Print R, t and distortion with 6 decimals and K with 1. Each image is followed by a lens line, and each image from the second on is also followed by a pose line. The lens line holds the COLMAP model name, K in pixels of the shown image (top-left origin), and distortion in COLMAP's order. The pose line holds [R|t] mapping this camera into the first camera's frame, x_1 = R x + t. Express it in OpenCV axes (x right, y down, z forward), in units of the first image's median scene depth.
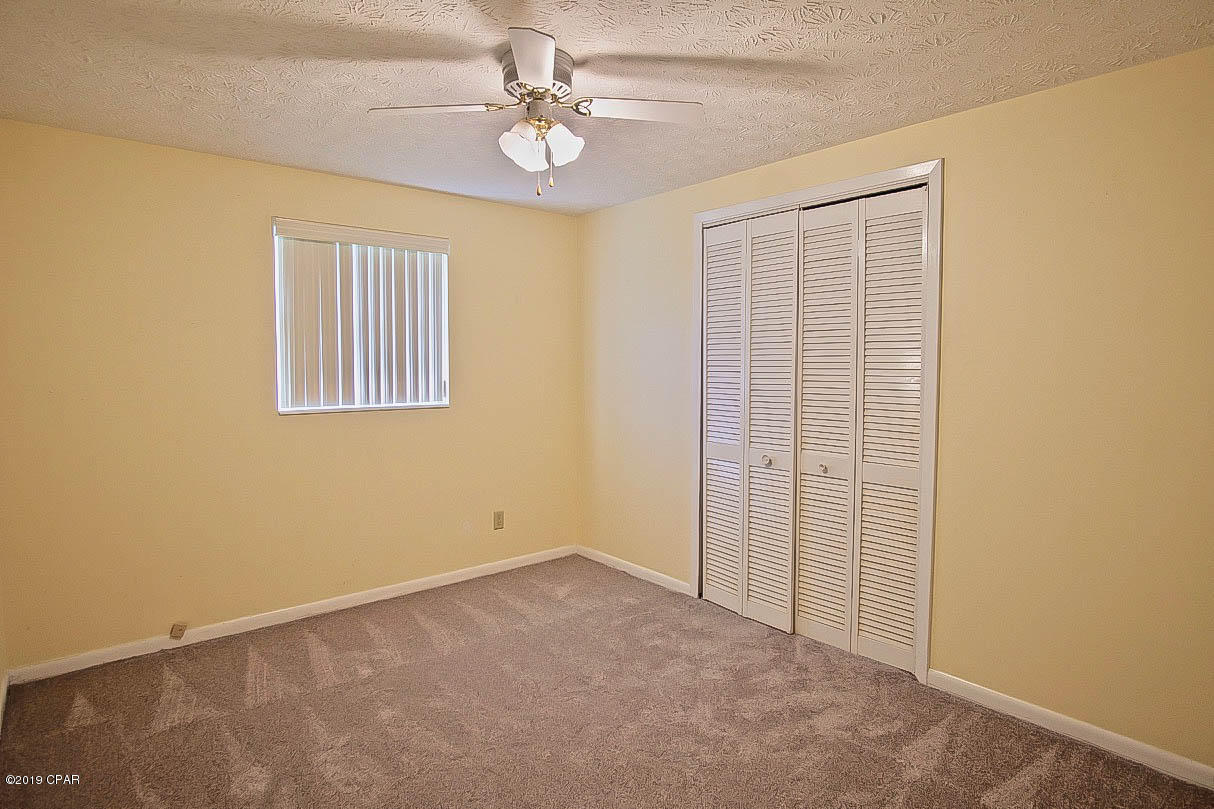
lens RADIAL K [[652.0, 0, 607.1], [0, 652.0, 395.3], [0, 0, 1]] dist [-0.037949, 0.012154]
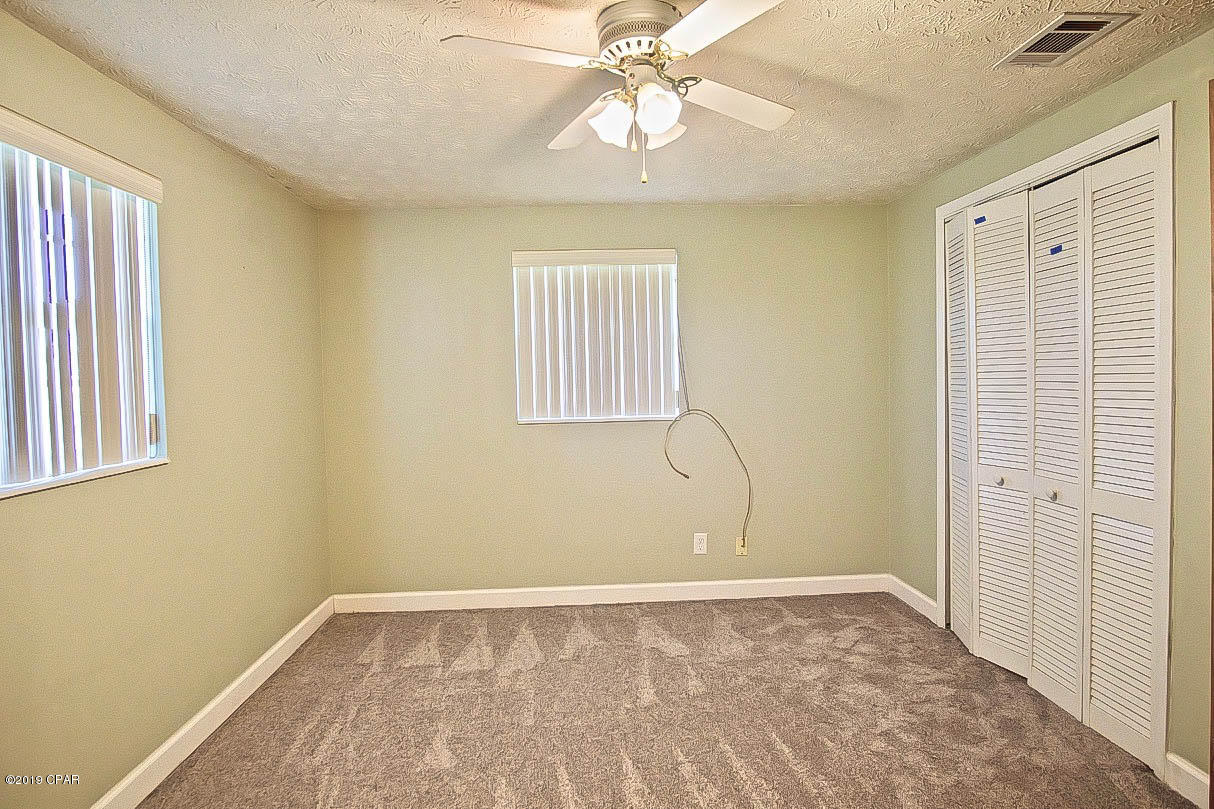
lens RADIAL K [[652.0, 0, 607.1], [0, 652.0, 395.3], [0, 0, 1]] dist [-0.037949, 0.012154]
pose [[0.801498, -0.013121, -0.597853, 0.386688], [0.008861, 0.999910, -0.010065, -0.013030], [0.597932, 0.002770, 0.801542, -0.010215]]
